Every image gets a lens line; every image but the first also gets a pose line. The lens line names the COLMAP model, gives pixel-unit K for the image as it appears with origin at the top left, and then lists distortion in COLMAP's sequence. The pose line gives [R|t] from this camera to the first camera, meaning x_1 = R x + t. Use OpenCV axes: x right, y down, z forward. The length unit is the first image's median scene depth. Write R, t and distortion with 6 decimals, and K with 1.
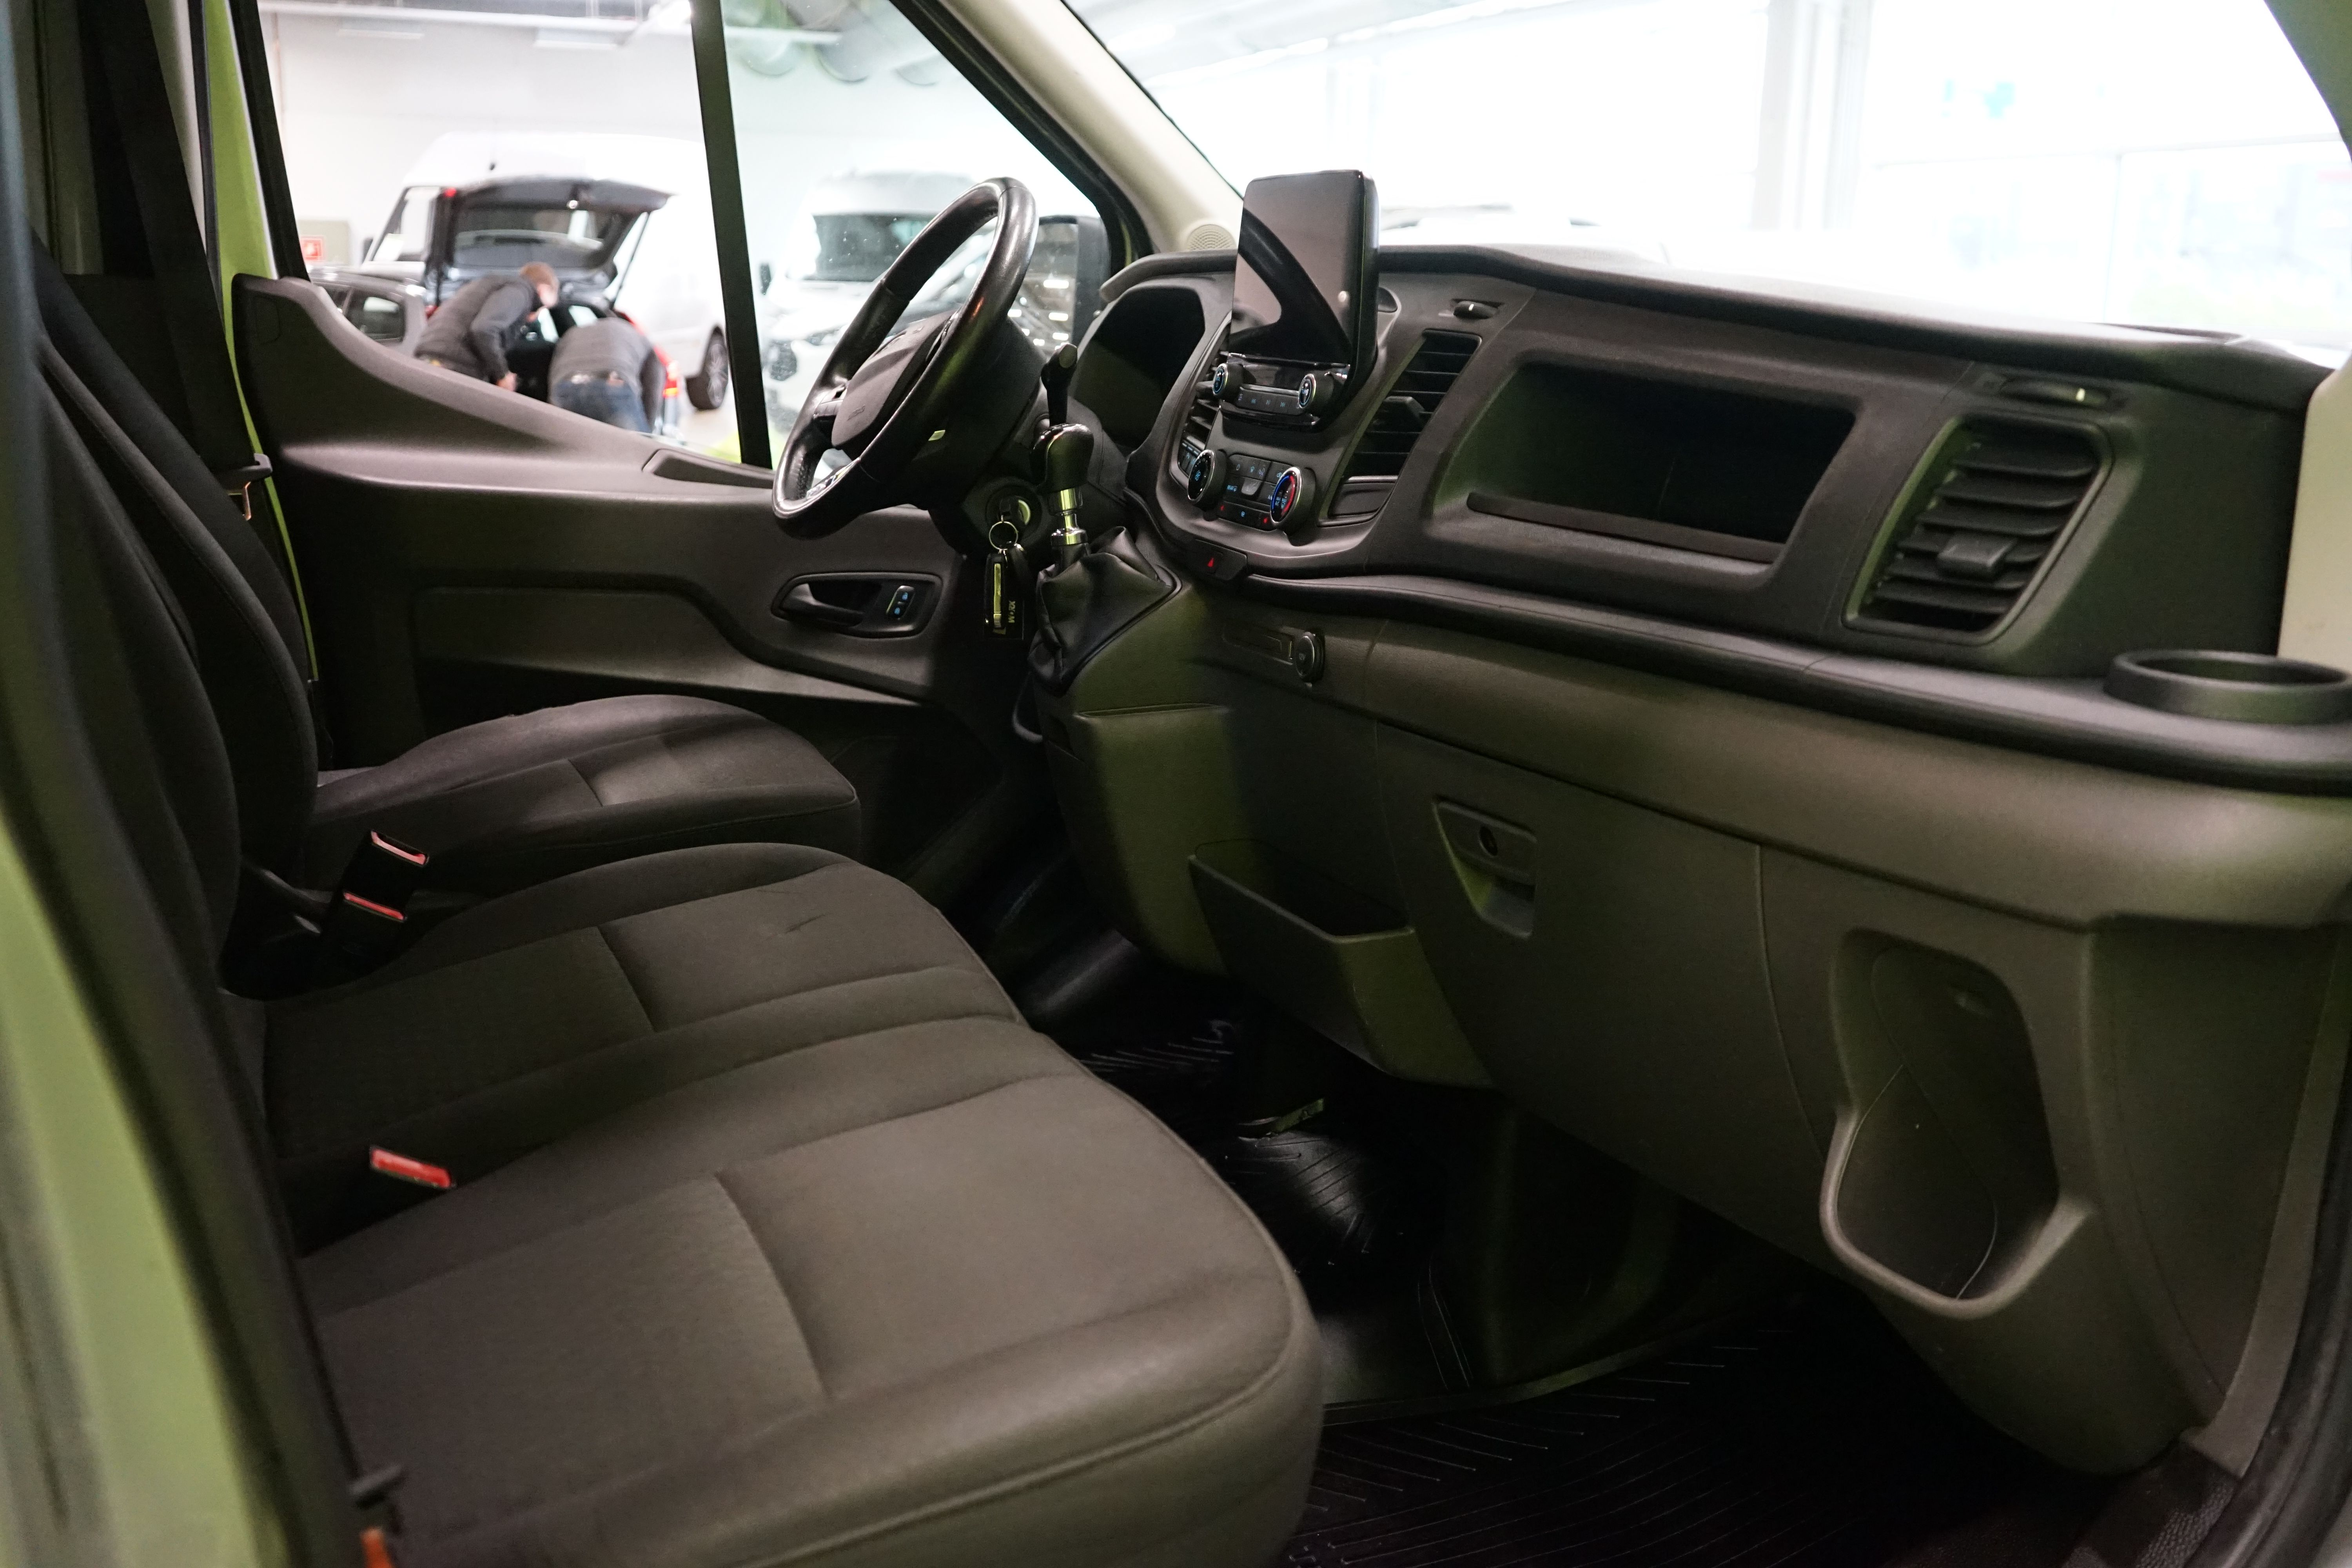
lens RADIAL K [[2245.8, 0, 1174.9], [0, 2245.8, 774.0], [0, 0, 1]] dist [0.006819, 0.000000]
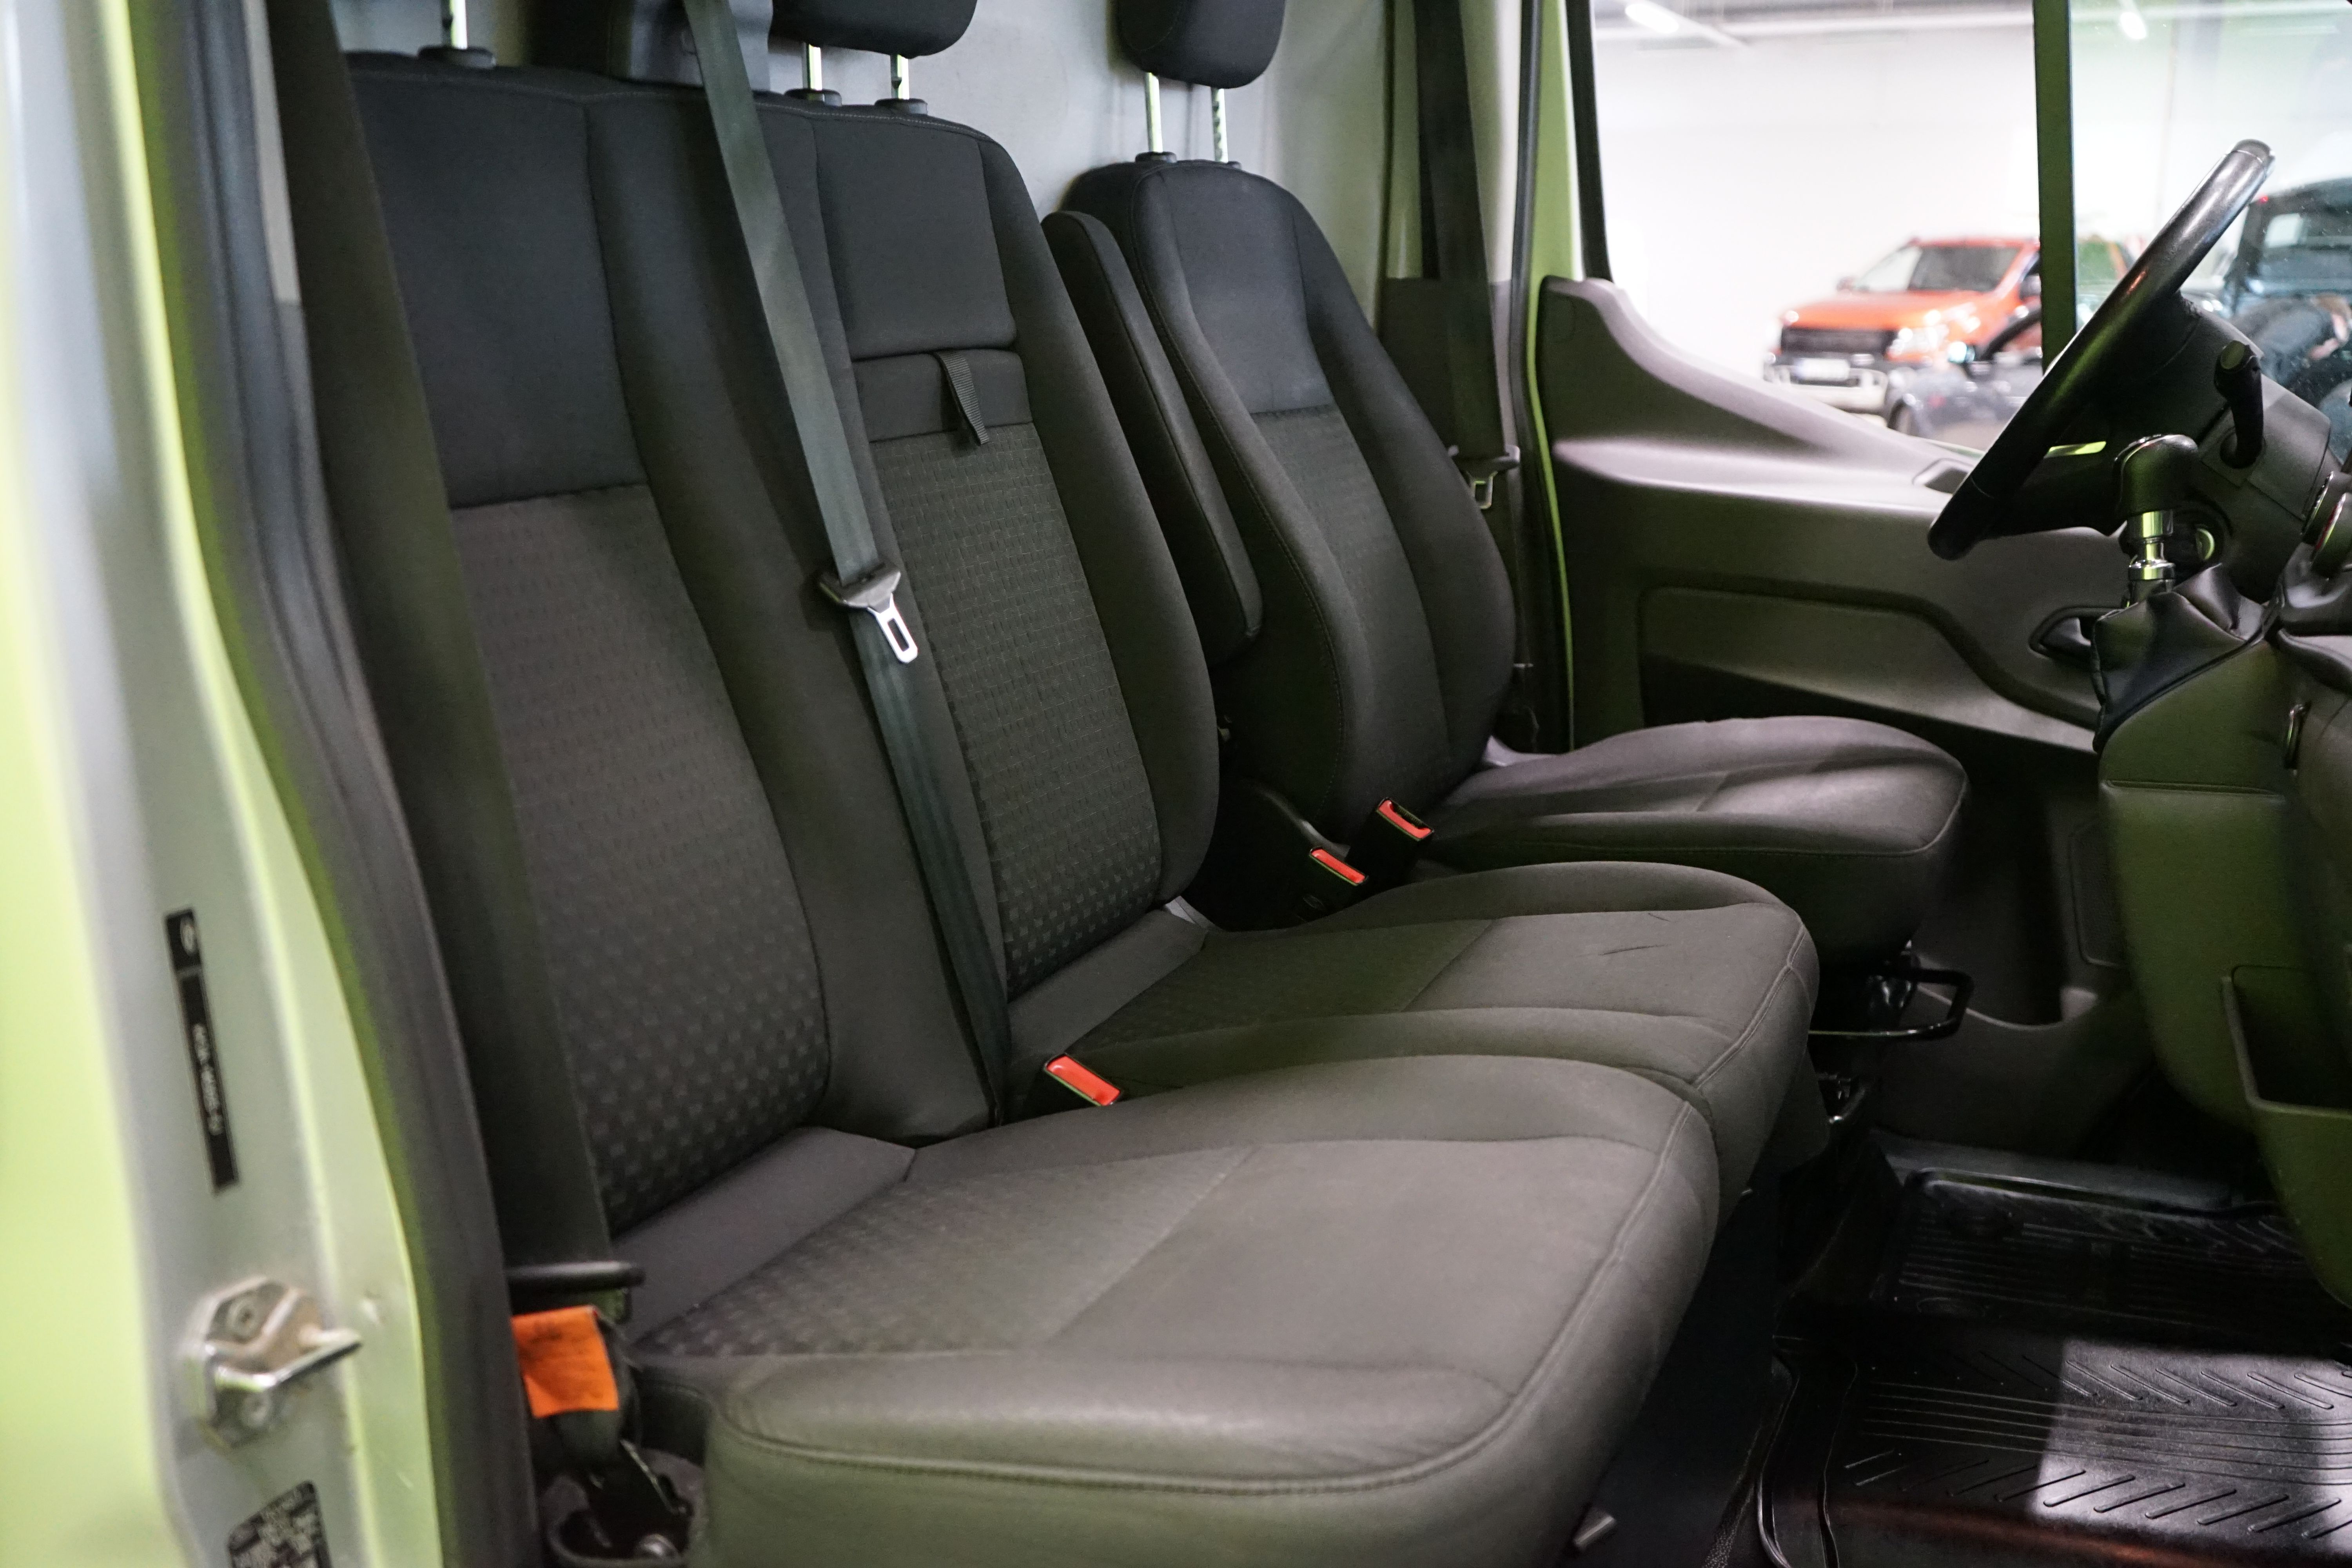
lens RADIAL K [[2320.6, 0, 1175.5], [0, 2320.6, 793.9], [0, 0, 1]] dist [0.017370, 0.000000]
pose [[0.712012, 0.137194, -0.688634, 0.298341], [-0.142450, 0.988555, 0.049660, -0.015714], [0.687566, 0.062738, 0.723406, 0.138663]]
